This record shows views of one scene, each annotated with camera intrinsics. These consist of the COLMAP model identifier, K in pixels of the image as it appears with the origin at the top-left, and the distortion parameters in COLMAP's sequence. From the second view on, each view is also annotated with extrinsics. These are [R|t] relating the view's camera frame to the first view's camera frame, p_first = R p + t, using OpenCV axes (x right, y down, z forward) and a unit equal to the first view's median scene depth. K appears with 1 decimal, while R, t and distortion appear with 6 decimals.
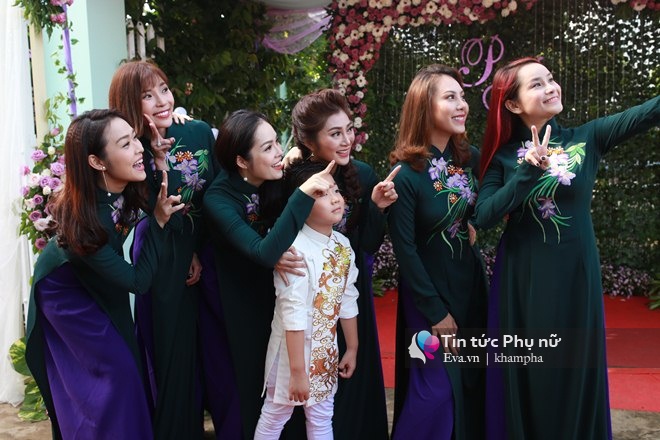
lens RADIAL K [[640.5, 0, 330.0], [0, 640.5, 220.0], [0, 0, 1]] dist [-0.047665, 0.078463]
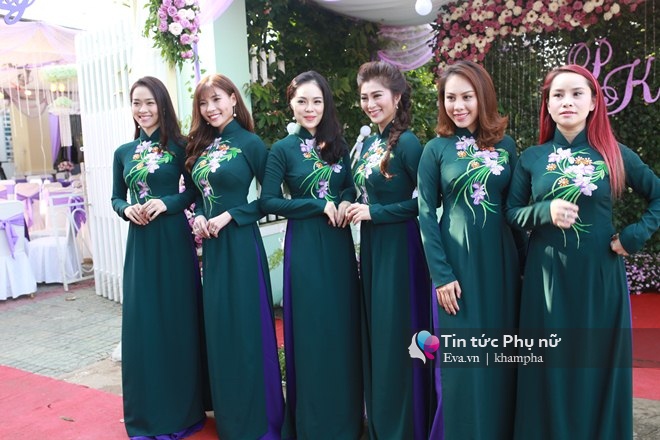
lens RADIAL K [[640.5, 0, 330.0], [0, 640.5, 220.0], [0, 0, 1]] dist [-0.047665, 0.078463]
pose [[0.973886, -0.003952, -0.227005, 0.071441], [0.001412, 0.999935, -0.011352, 0.007574], [0.227035, 0.010735, 0.973827, -0.074295]]
